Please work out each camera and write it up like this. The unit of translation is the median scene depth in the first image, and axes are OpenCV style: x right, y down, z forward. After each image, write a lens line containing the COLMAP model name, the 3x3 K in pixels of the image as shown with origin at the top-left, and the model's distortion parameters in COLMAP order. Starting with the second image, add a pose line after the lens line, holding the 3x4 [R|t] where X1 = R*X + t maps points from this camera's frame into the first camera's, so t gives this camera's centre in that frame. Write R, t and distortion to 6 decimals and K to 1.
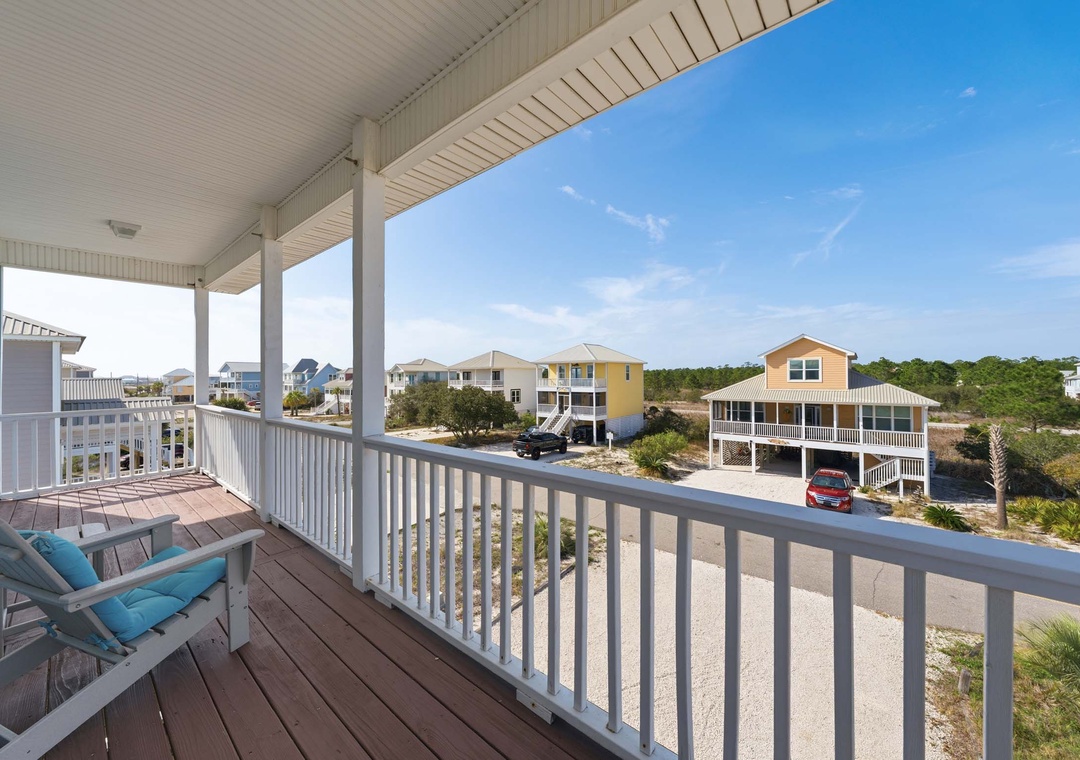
lens RADIAL K [[403.2, 0, 544.4], [0, 403.2, 372.9], [0, 0, 1]] dist [-0.002950, -0.000306]
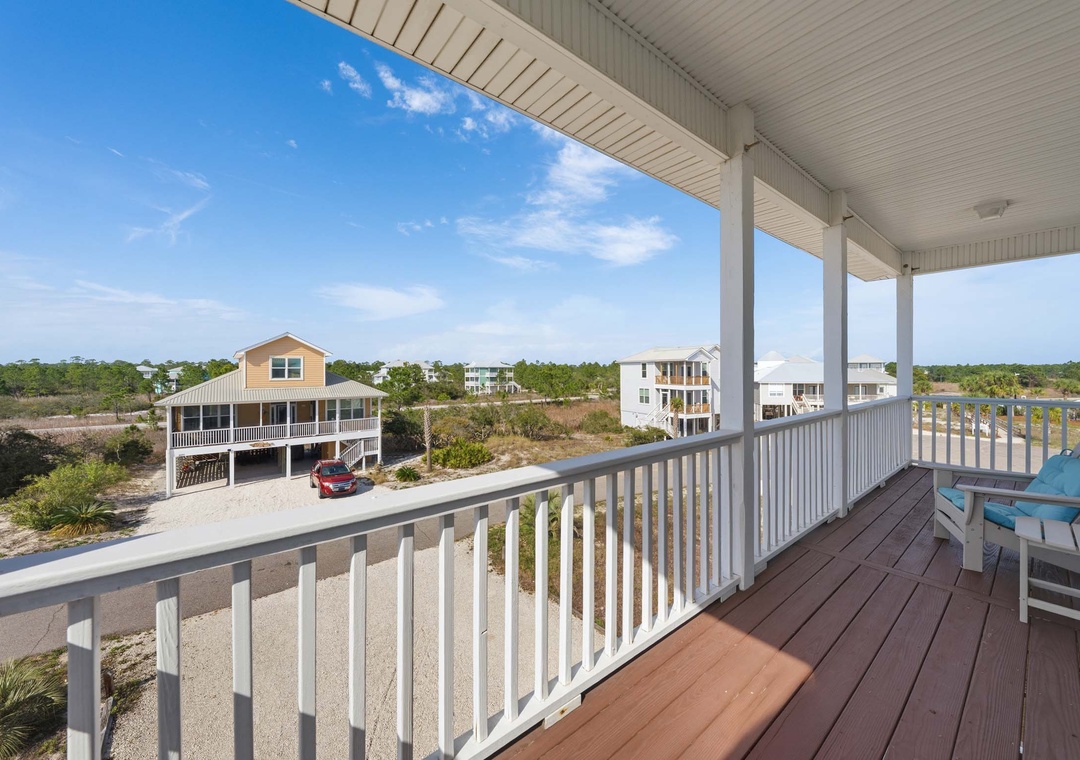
lens RADIAL K [[403.2, 0, 544.4], [0, 403.2, 372.9], [0, 0, 1]] dist [-0.002950, -0.000306]
pose [[0.205910, 0.001475, 0.978570, -0.143456], [-0.004254, 0.999991, -0.000612, 0.001606], [-0.978562, -0.004037, 0.205915, 0.120138]]
